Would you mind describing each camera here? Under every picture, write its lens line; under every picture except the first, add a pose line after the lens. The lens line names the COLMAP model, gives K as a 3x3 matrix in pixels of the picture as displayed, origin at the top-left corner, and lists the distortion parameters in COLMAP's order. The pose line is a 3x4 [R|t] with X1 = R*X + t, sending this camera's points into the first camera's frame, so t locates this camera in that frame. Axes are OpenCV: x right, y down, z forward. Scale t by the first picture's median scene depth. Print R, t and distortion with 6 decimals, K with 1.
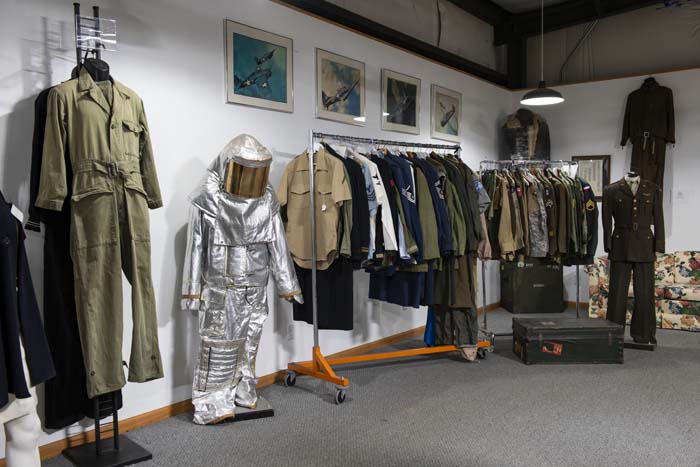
lens RADIAL K [[636.9, 0, 350.0], [0, 636.9, 233.5], [0, 0, 1]] dist [-0.003901, -0.001184]
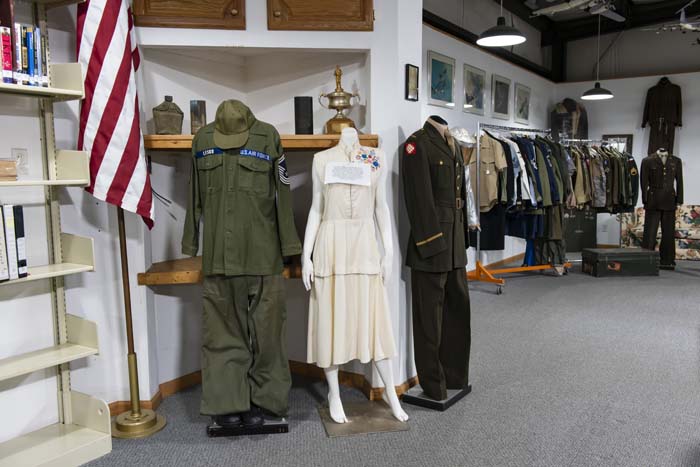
lens RADIAL K [[636.9, 0, 350.0], [0, 636.9, 233.5], [0, 0, 1]] dist [-0.003901, -0.001184]
pose [[0.998035, -0.002555, 0.062613, -0.366212], [-0.000671, 0.998675, 0.051462, 0.023108], [-0.062662, -0.051403, 0.996710, -0.421393]]
